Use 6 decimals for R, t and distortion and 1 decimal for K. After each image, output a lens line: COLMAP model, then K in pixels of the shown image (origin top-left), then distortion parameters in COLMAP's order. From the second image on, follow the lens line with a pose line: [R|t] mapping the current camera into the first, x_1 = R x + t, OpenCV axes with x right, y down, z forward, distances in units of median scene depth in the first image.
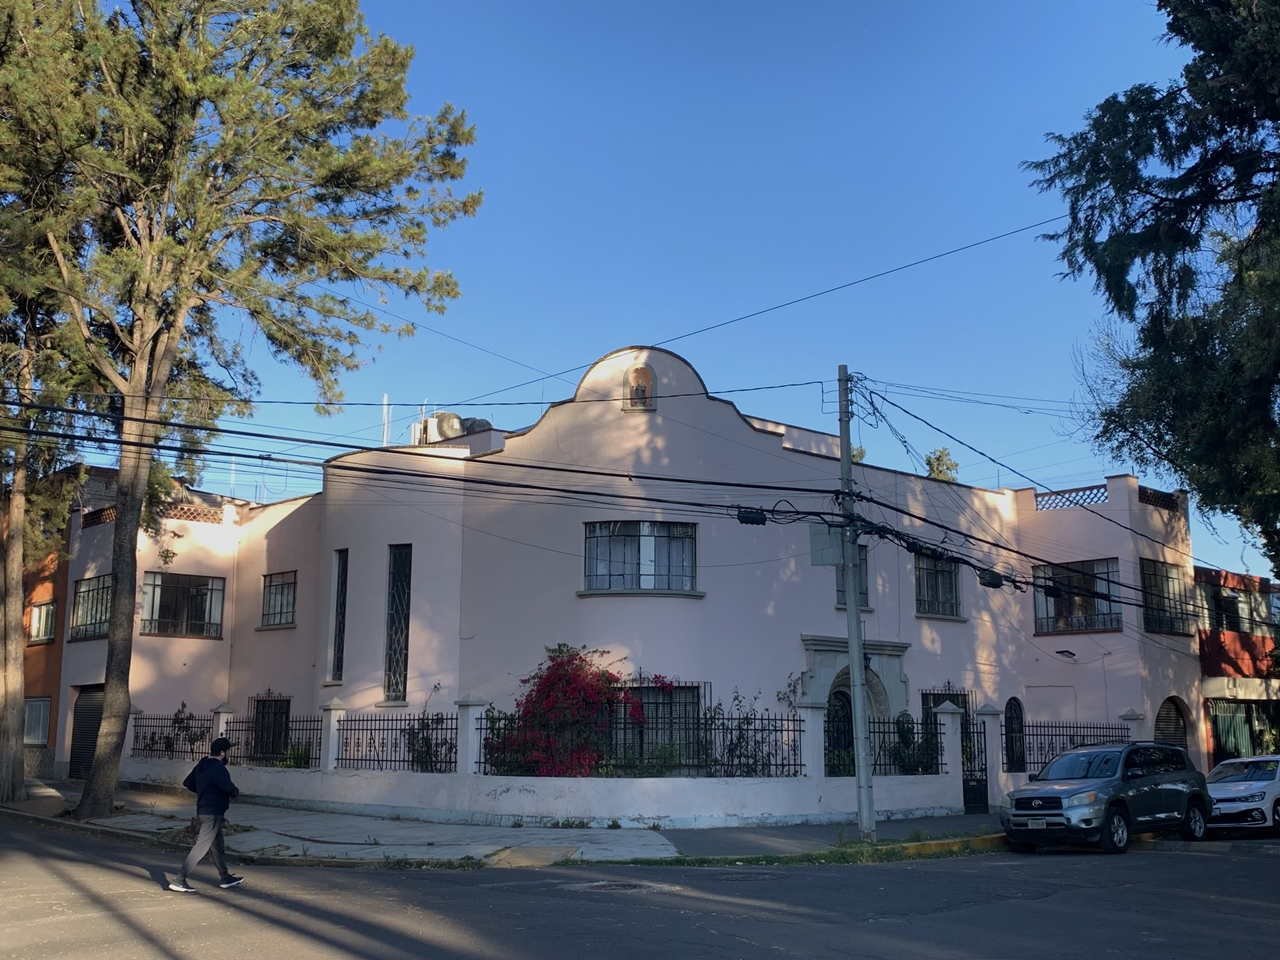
lens RADIAL K [[1333.5, 0, 640.0], [0, 1333.5, 480.0], [0, 0, 1]] dist [0.050695, -0.014841]
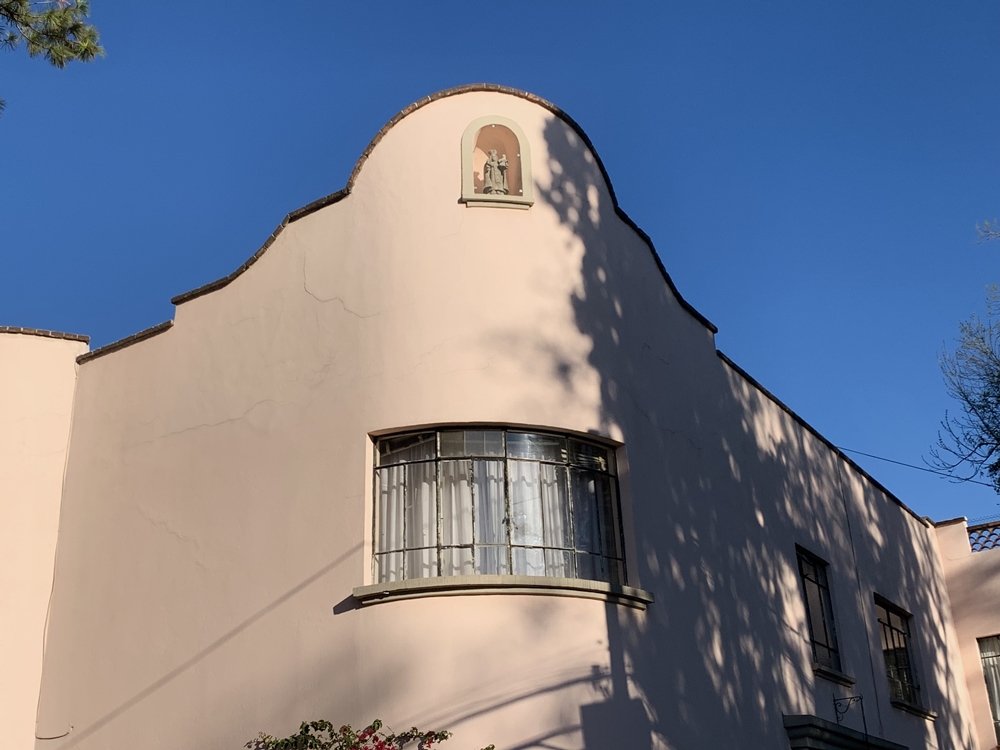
lens RADIAL K [[1182.8, 0, 500.8], [0, 1182.8, 281.4], [0, 0, 1]] dist [-0.016496, -0.020577]
pose [[0.974913, 0.076019, 0.209204, -0.078839], [-0.005918, 0.948392, -0.317044, 0.099317], [-0.222509, 0.307852, 0.925050, 0.572658]]
